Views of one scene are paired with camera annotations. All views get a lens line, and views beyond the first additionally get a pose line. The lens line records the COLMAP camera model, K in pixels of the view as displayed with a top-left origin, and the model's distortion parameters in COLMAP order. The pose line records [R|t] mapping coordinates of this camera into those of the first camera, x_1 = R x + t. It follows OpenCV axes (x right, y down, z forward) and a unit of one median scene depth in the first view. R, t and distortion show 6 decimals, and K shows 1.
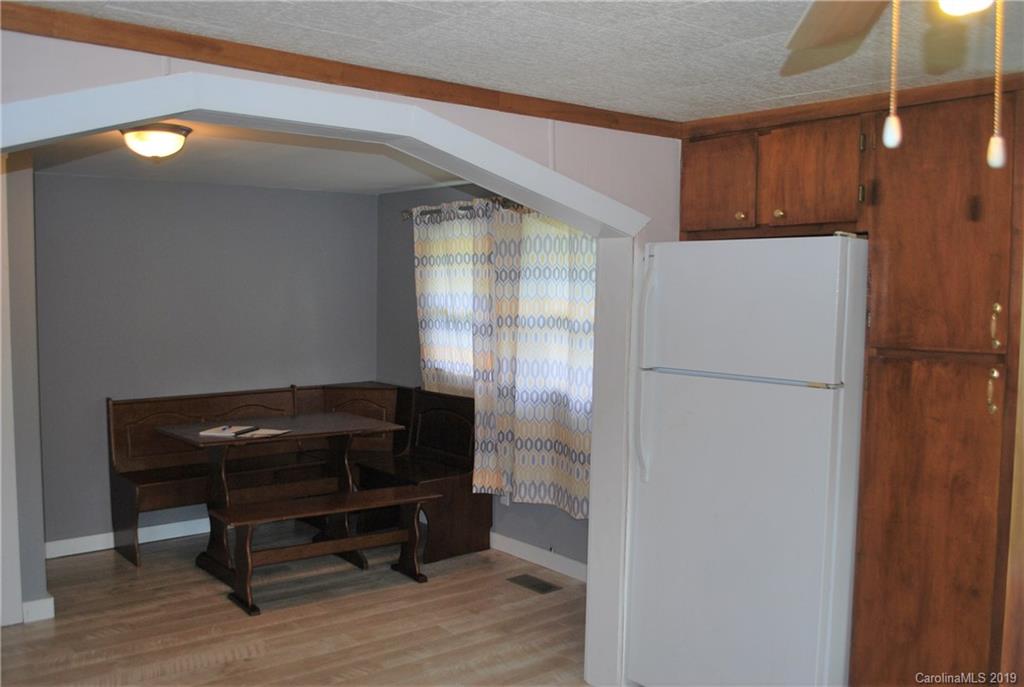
lens RADIAL K [[916.3, 0, 511.1], [0, 916.3, 361.8], [0, 0, 1]] dist [-0.057794, 0.009712]
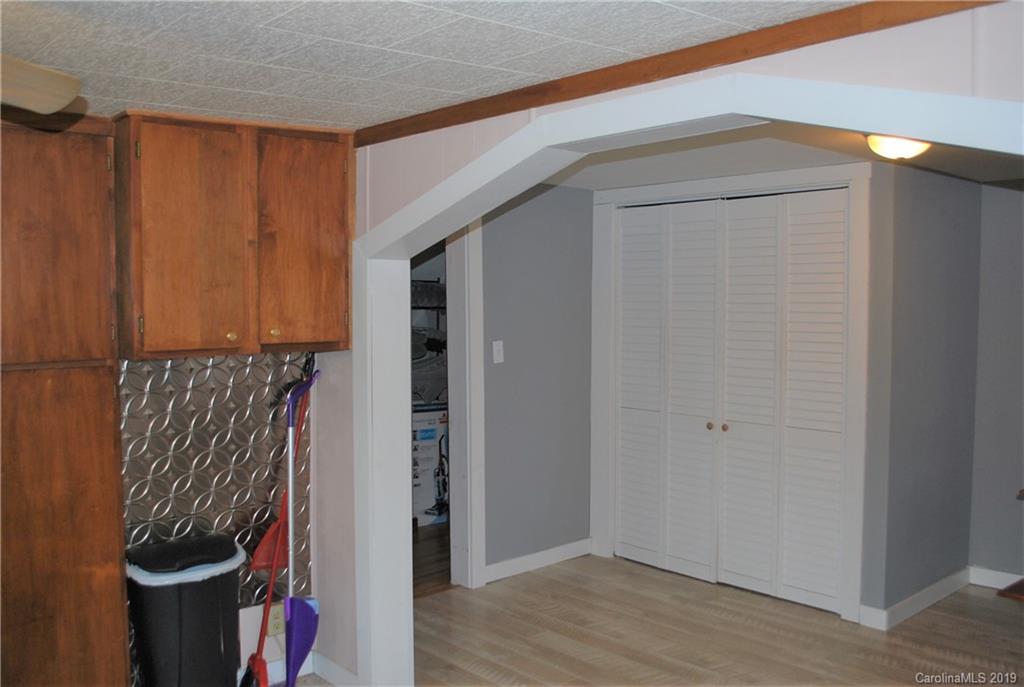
lens RADIAL K [[916.3, 0, 511.1], [0, 916.3, 361.8], [0, 0, 1]] dist [-0.057794, 0.009712]
pose [[0.055162, 0.056714, -0.996865, 0.506162], [-0.070227, 0.996133, 0.052787, -0.042119], [0.996005, 0.067095, 0.058932, 0.567031]]
